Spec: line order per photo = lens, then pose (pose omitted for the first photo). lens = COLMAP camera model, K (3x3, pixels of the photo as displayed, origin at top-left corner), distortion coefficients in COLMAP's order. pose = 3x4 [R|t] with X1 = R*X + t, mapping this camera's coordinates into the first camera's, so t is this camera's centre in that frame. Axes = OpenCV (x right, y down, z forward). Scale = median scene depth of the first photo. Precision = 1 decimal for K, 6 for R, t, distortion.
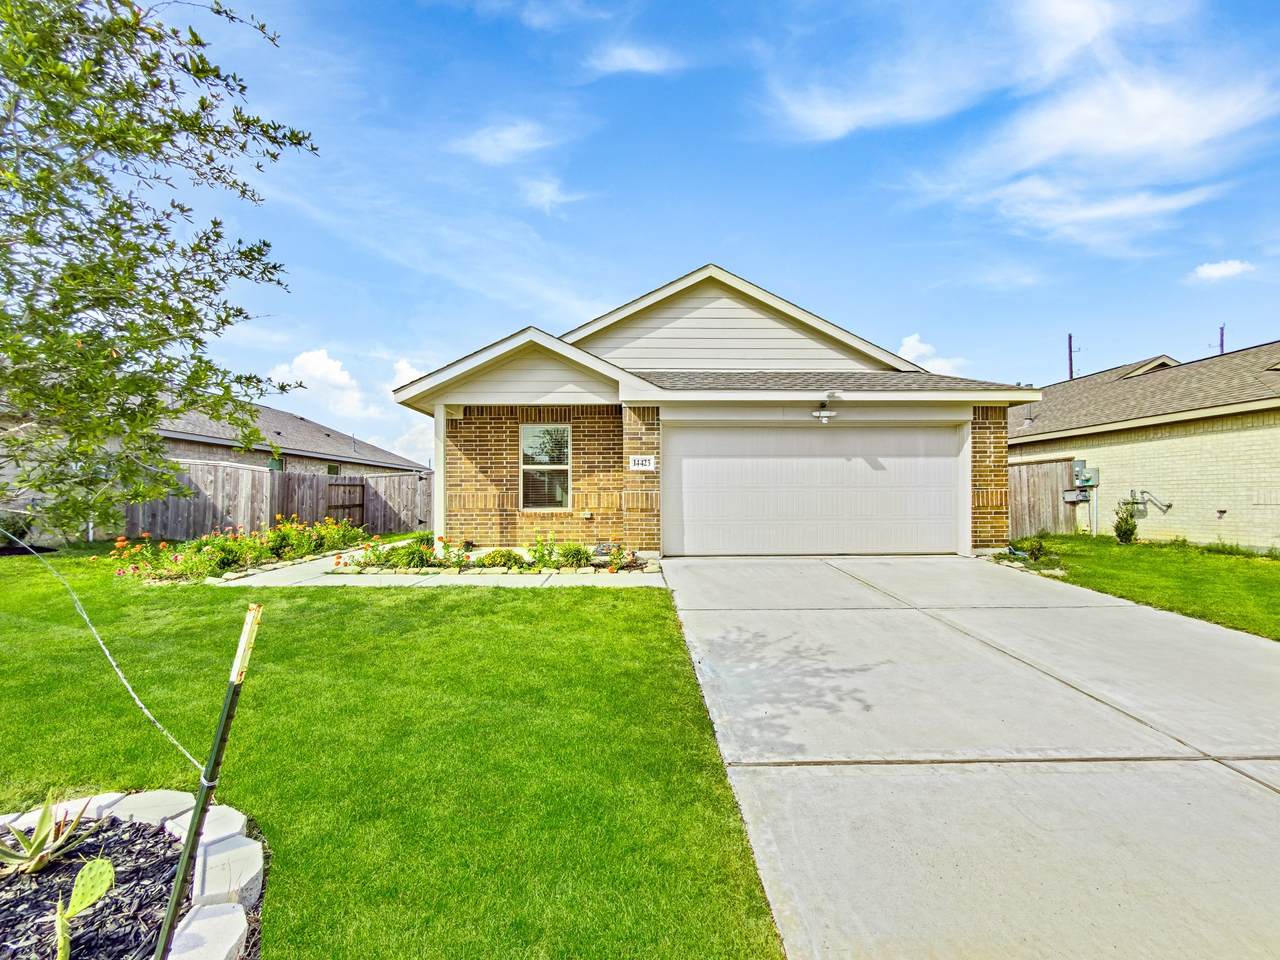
lens RADIAL K [[519.3, 0, 640.3], [0, 519.3, 488.6], [0, 0, 1]] dist [0.000517, 0.000028]
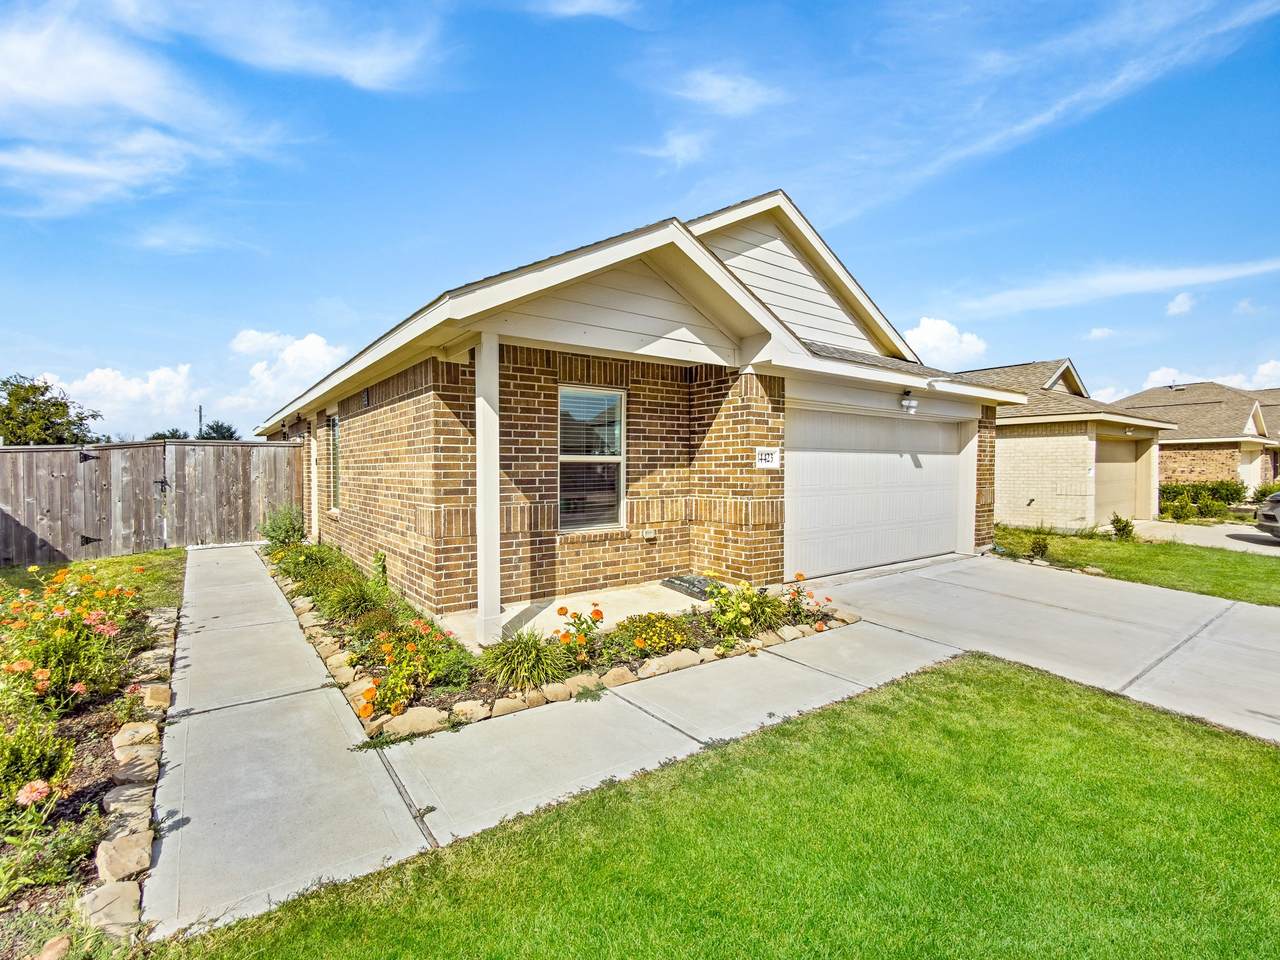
lens RADIAL K [[567.7, 0, 595.2], [0, 567.7, 479.2], [0, 0, 1]] dist [-0.001338, -0.000082]
pose [[0.846577, -0.006066, 0.532232, -0.559906], [-0.011525, 0.999492, 0.029724, -0.039032], [-0.532141, -0.031297, 0.846077, 0.461716]]
